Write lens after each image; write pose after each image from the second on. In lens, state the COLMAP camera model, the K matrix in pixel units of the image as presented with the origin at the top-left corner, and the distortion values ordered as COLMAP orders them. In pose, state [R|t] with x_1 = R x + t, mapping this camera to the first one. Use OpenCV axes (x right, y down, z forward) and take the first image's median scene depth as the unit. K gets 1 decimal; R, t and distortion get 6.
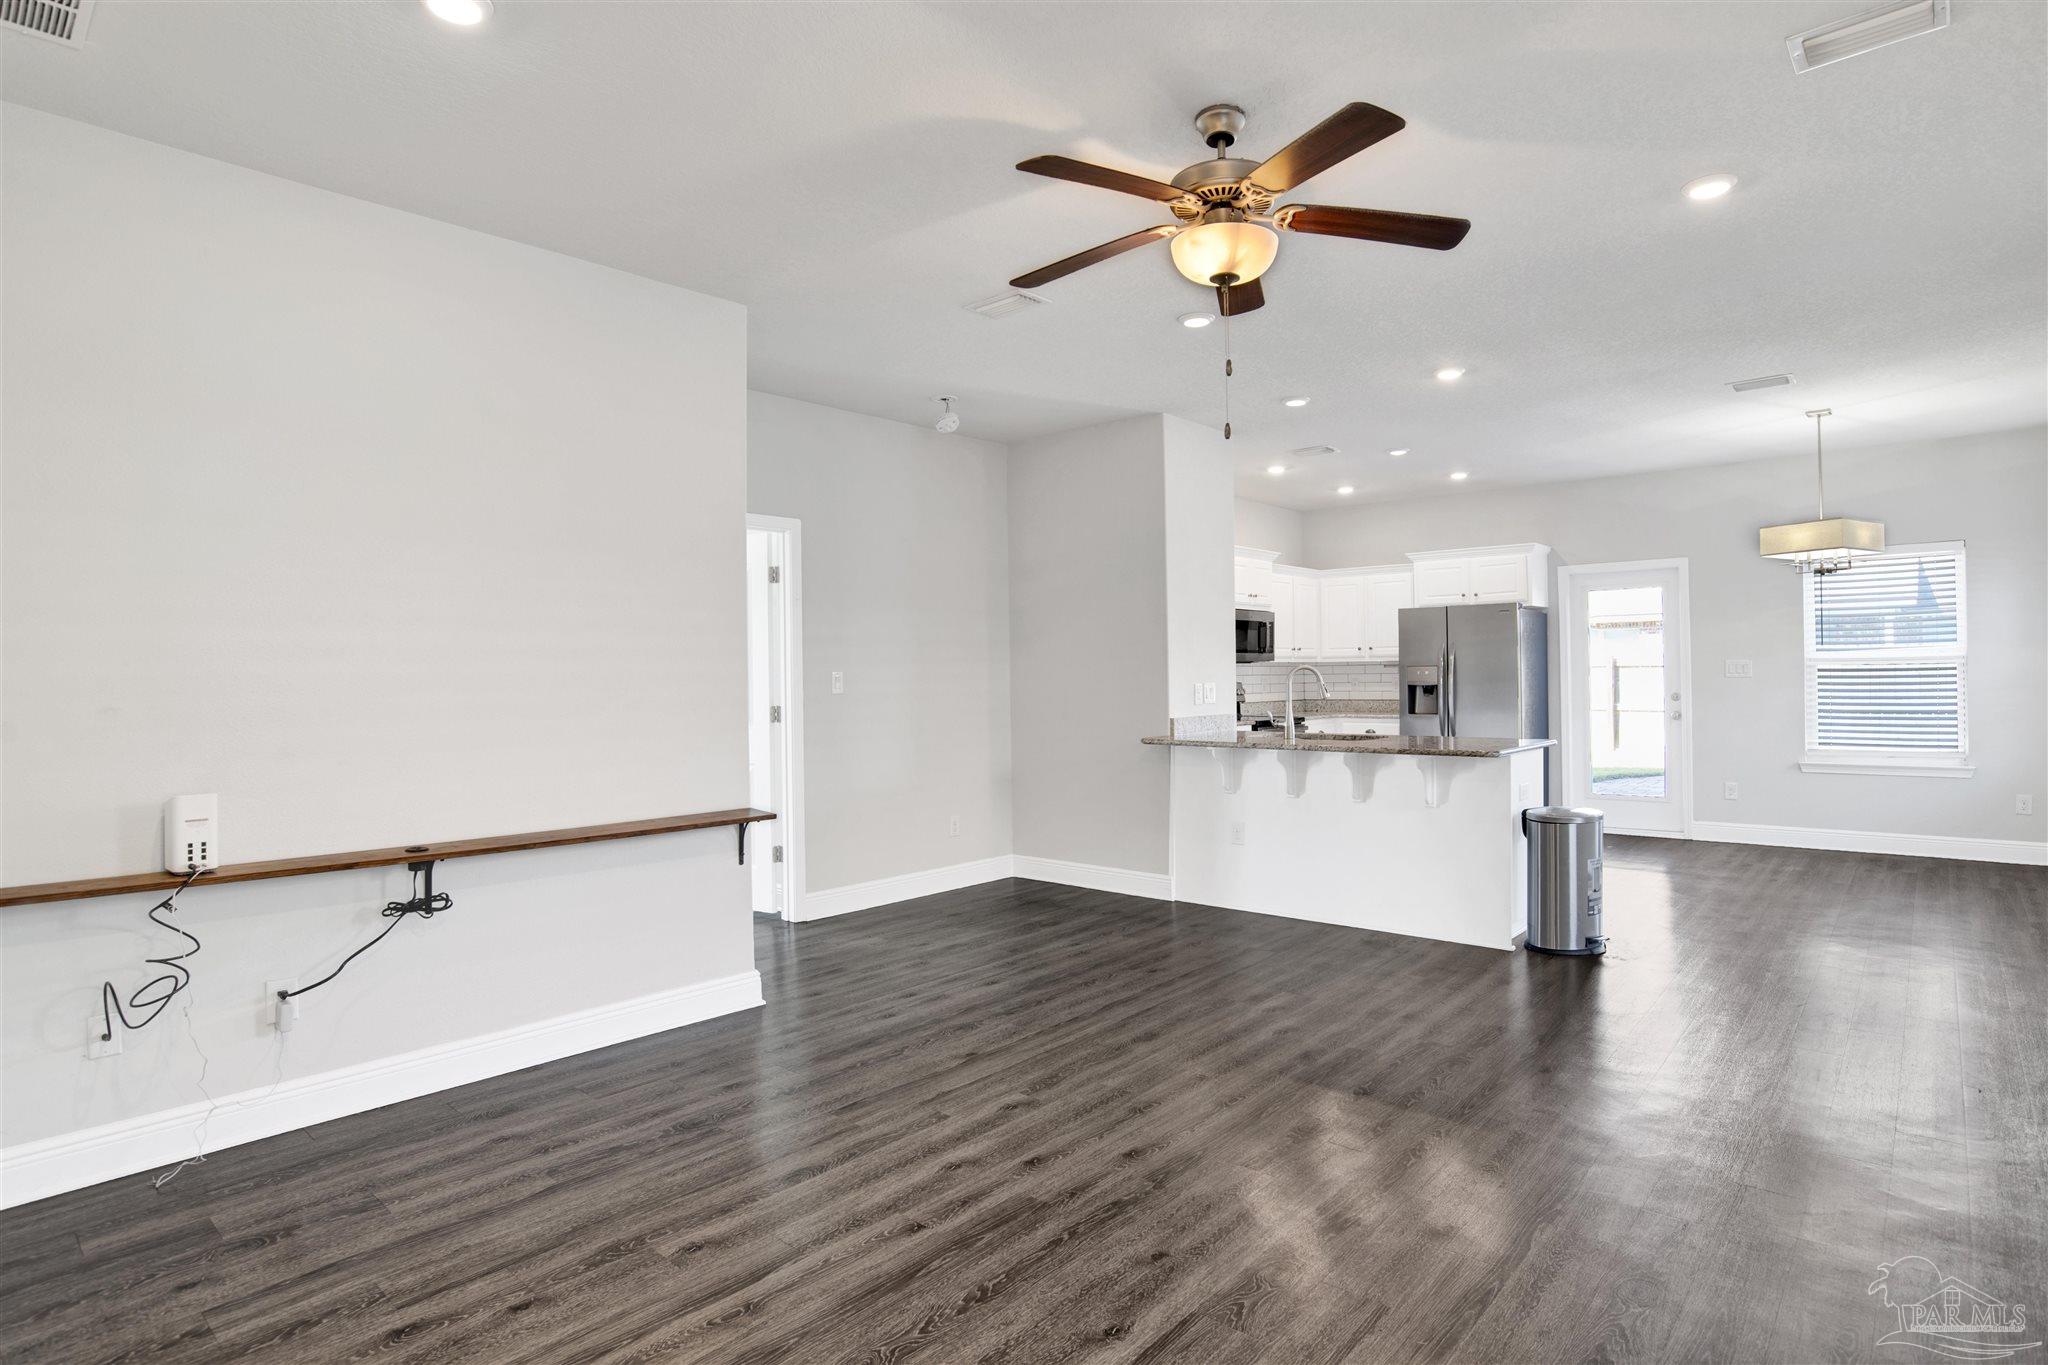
lens RADIAL K [[1063.9, 0, 1023.7], [0, 1063.9, 683.2], [0, 0, 1]] dist [-0.045271, 0.004525]
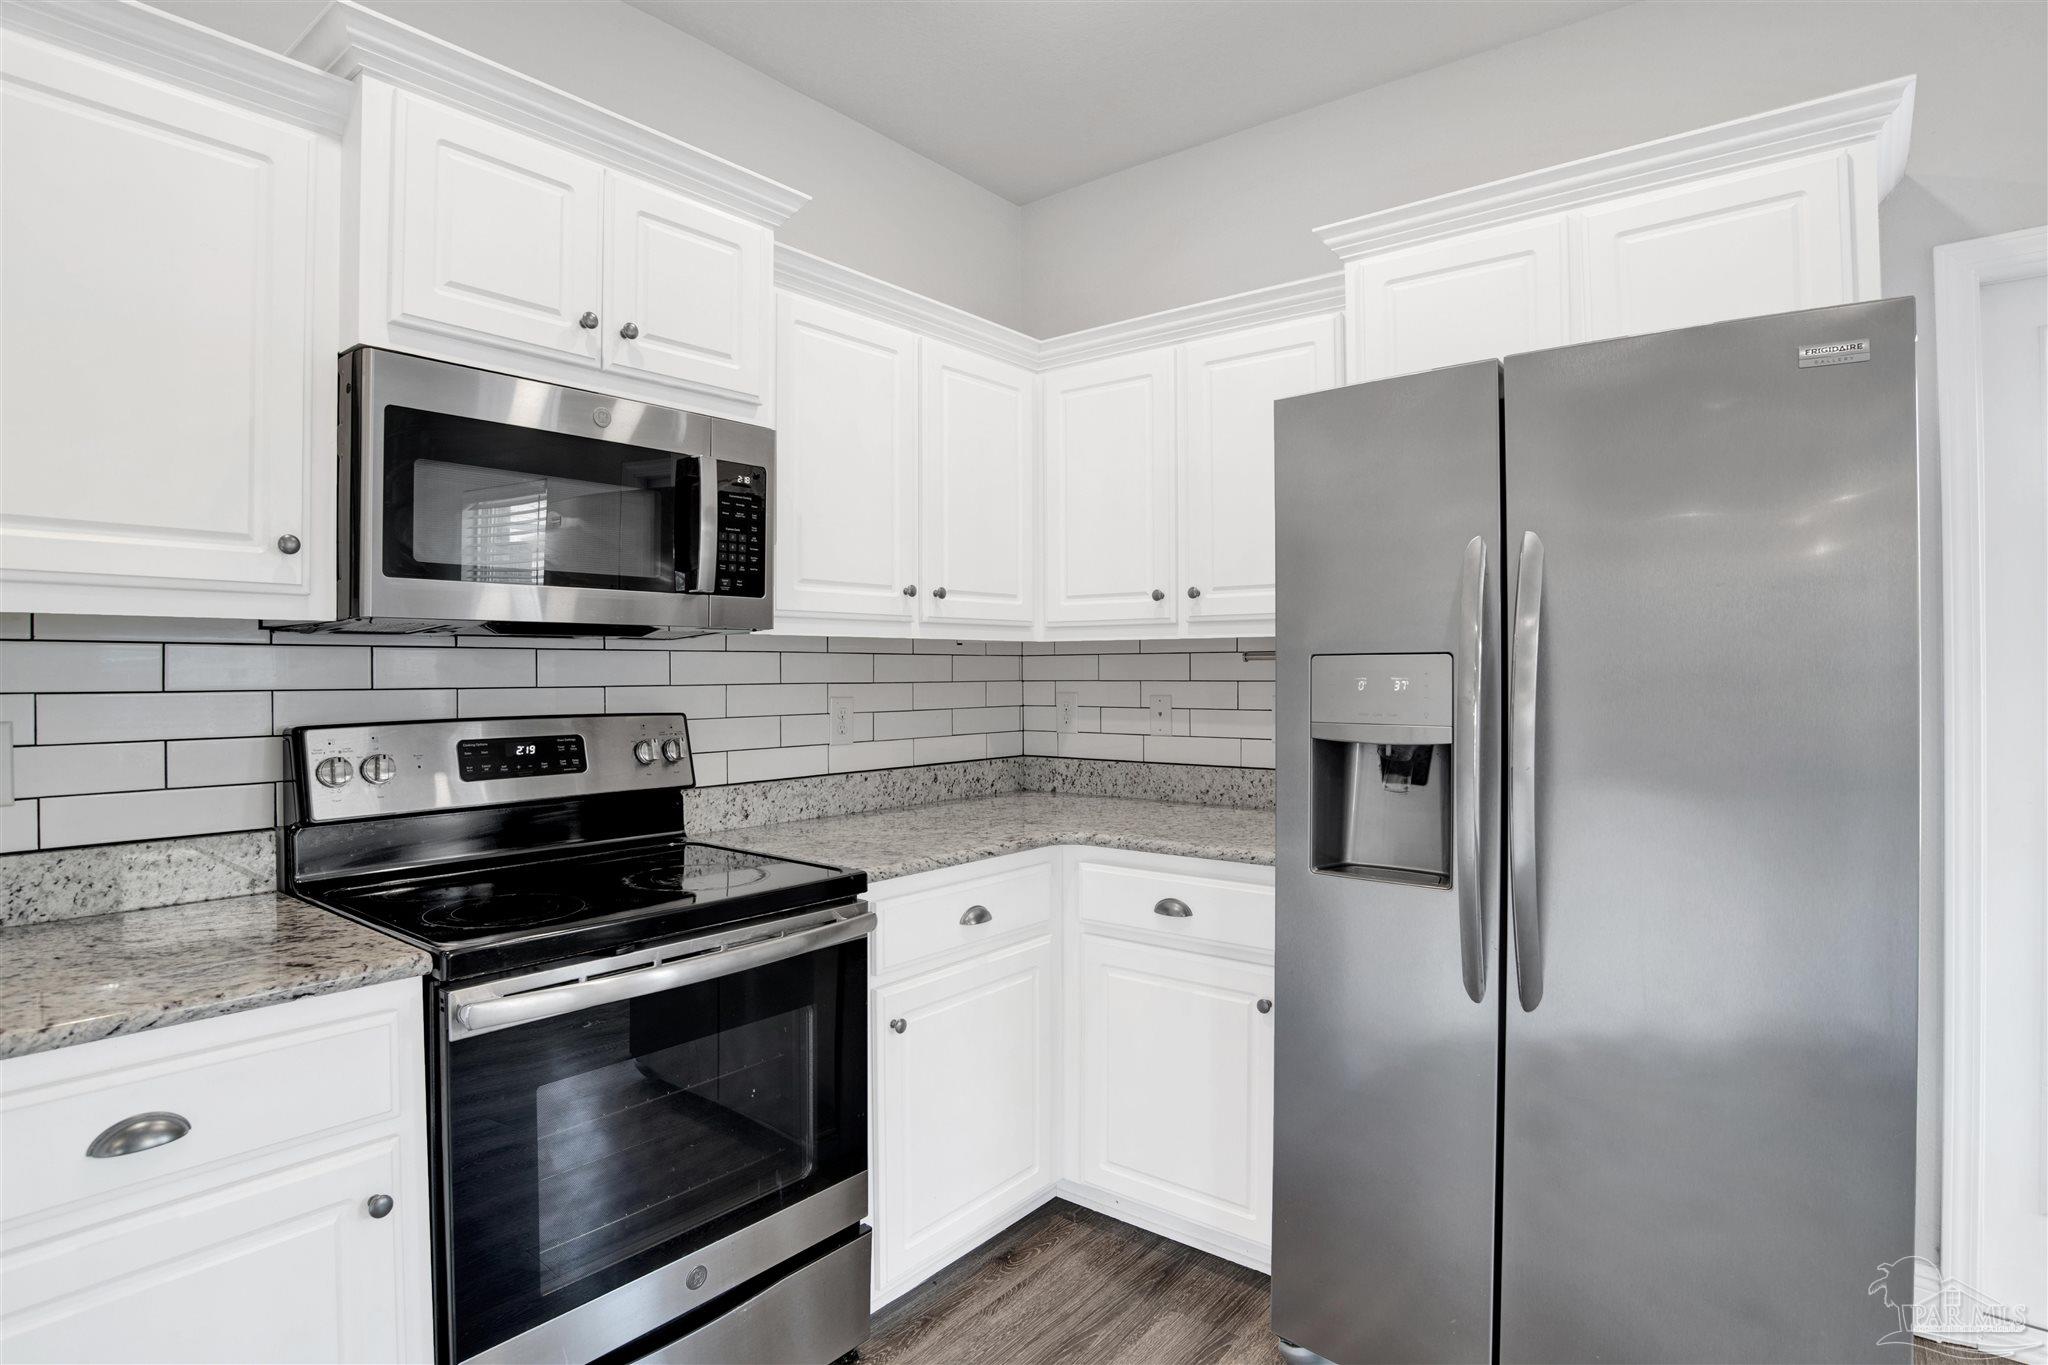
lens RADIAL K [[1063.9, 0, 1021.3], [0, 1063.9, 672.4], [0, 0, 1]] dist [-0.045271, 0.004525]
pose [[0.998654, 0.009060, 0.051067, 0.285273], [-0.008816, 0.999949, -0.004994, -0.010623], [-0.051110, 0.004537, 0.998683, 0.767047]]
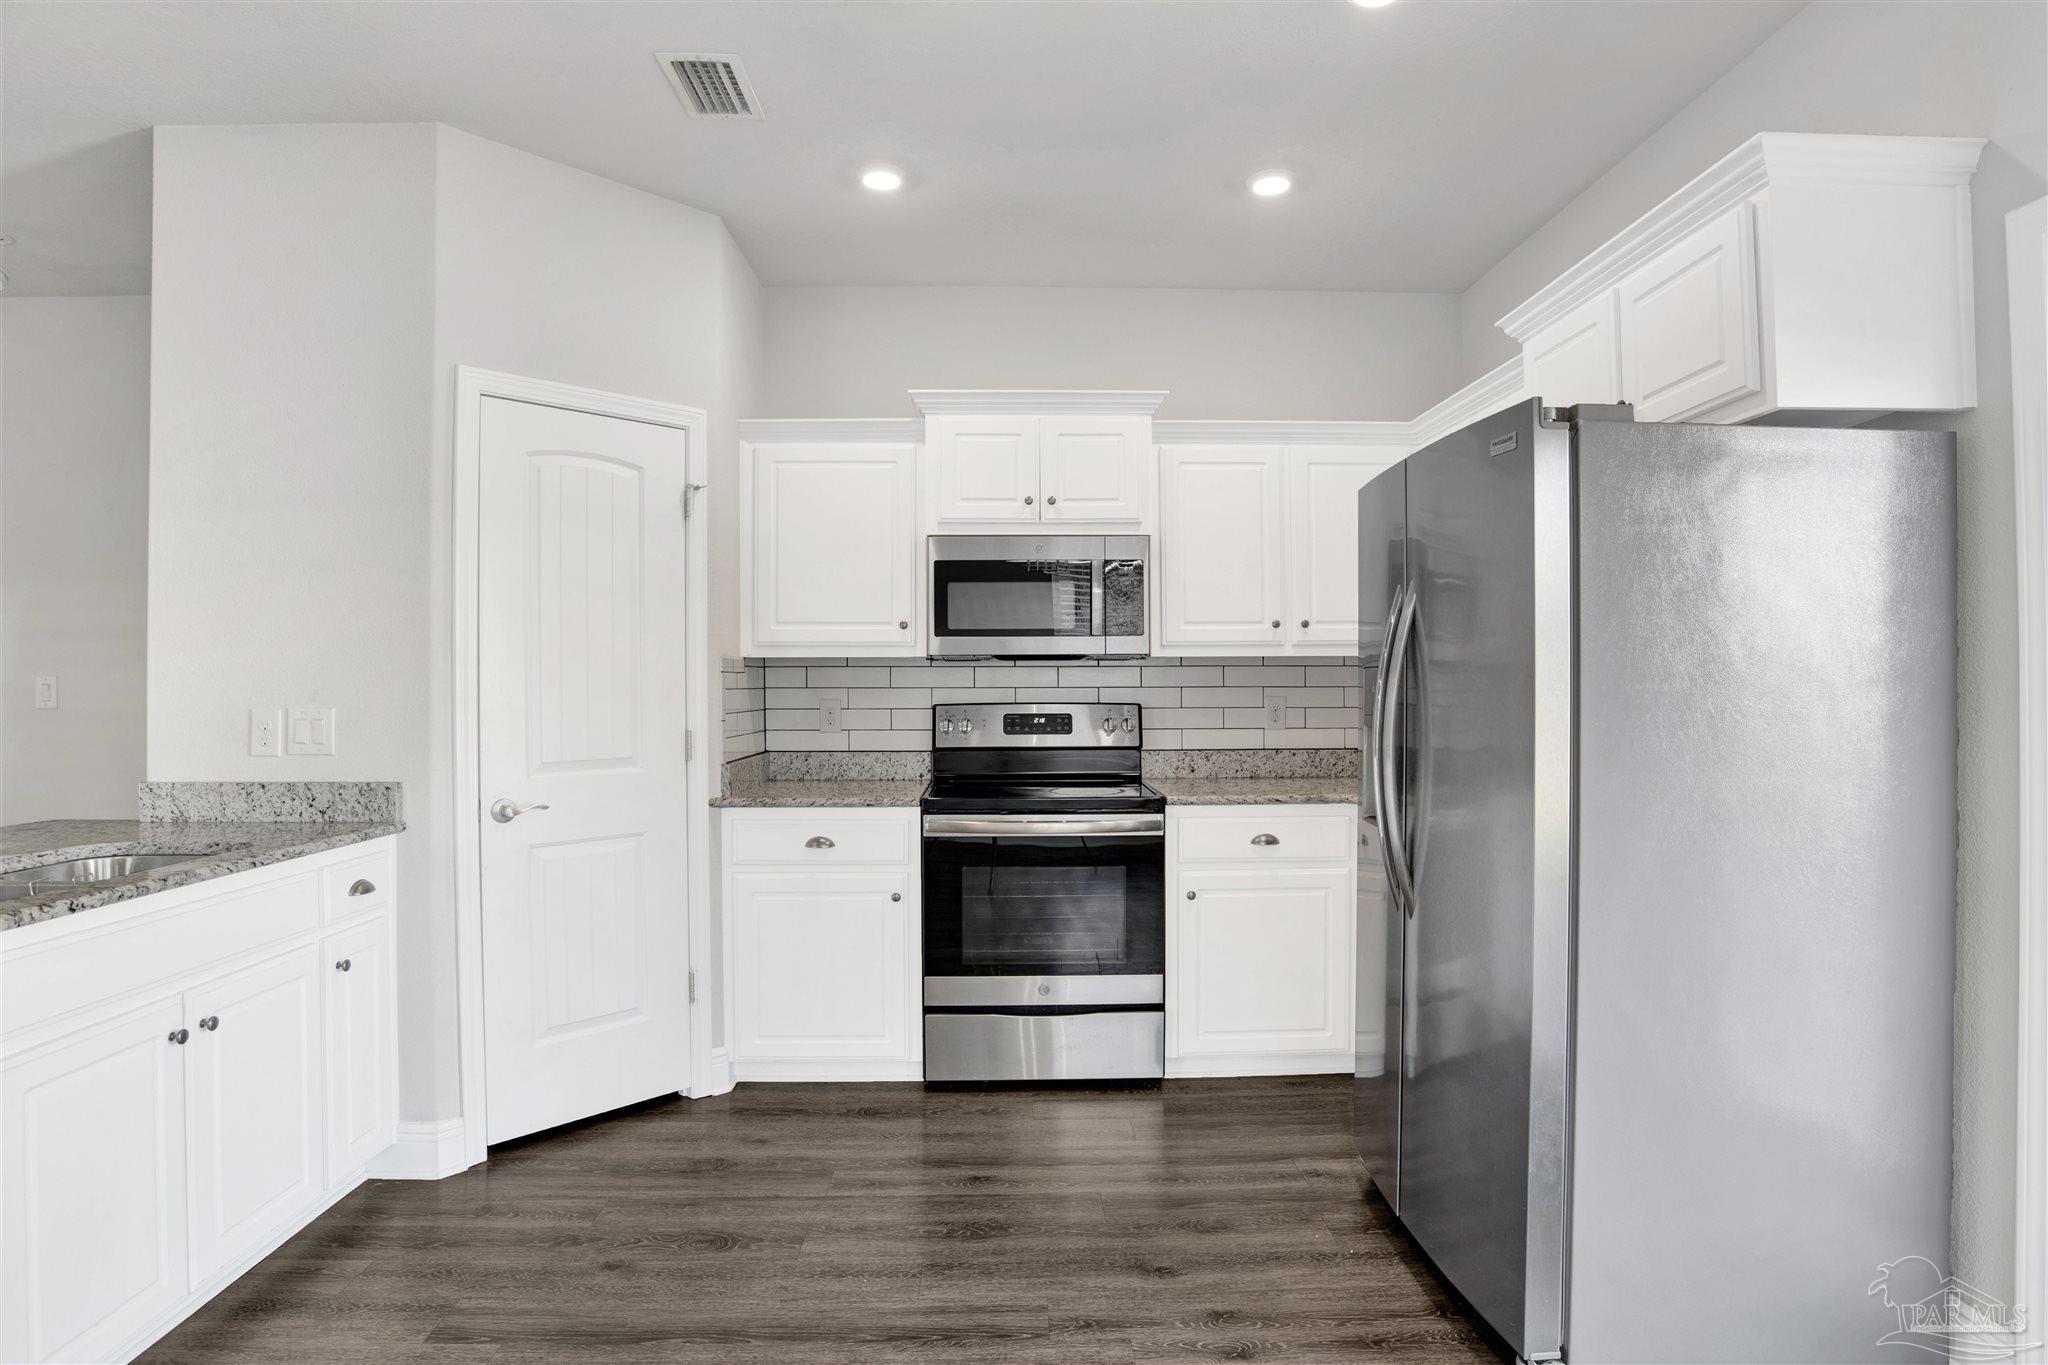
lens RADIAL K [[1063.9, 0, 1032.0], [0, 1063.9, 679.8], [0, 0, 1]] dist [-0.045271, 0.004525]
pose [[0.684224, 0.009227, -0.729213, 0.515200], [-0.008367, 0.999953, 0.004803, -0.012842], [0.729223, 0.002815, 0.684270, 0.695760]]
